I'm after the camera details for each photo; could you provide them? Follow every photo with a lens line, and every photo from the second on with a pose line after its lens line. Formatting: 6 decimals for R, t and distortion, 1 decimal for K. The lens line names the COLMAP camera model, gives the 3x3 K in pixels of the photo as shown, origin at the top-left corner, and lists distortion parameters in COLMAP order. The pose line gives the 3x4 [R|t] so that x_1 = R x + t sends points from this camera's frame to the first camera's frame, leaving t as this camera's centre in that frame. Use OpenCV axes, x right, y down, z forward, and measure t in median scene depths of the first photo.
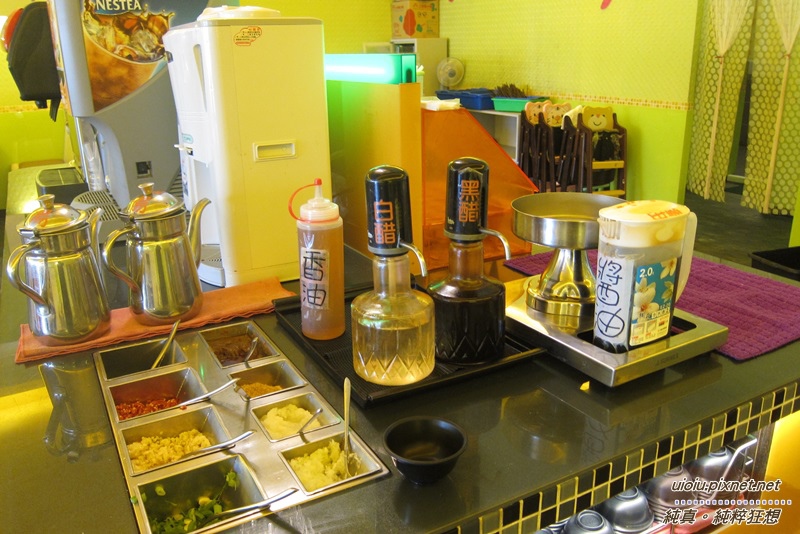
lens RADIAL K [[652.0, 0, 401.1], [0, 652.0, 266.8], [0, 0, 1]] dist [-0.055088, 0.004006]
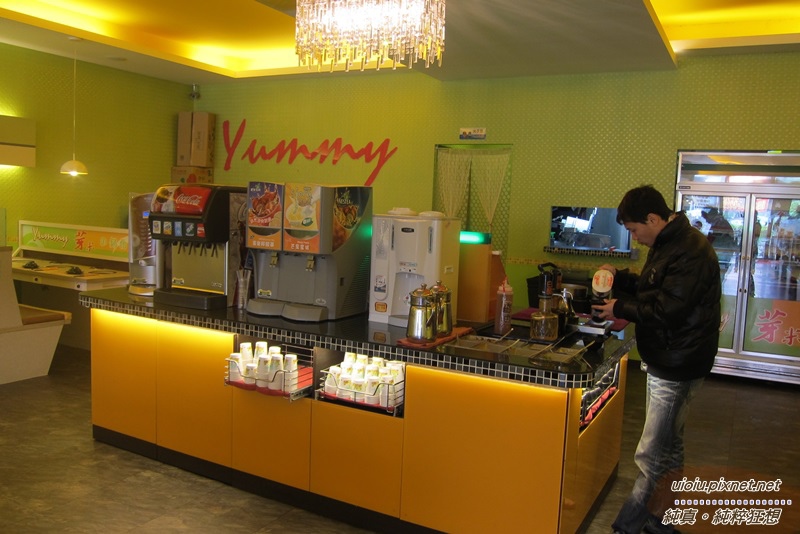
lens RADIAL K [[652.0, 0, 399.9], [0, 652.0, 267.5], [0, 0, 1]] dist [-0.055088, 0.004006]
pose [[0.852071, 0.004617, 0.523406, -1.363976], [0.112016, 0.975186, -0.190957, 0.212642], [-0.511299, 0.221339, 0.830411, -0.768386]]
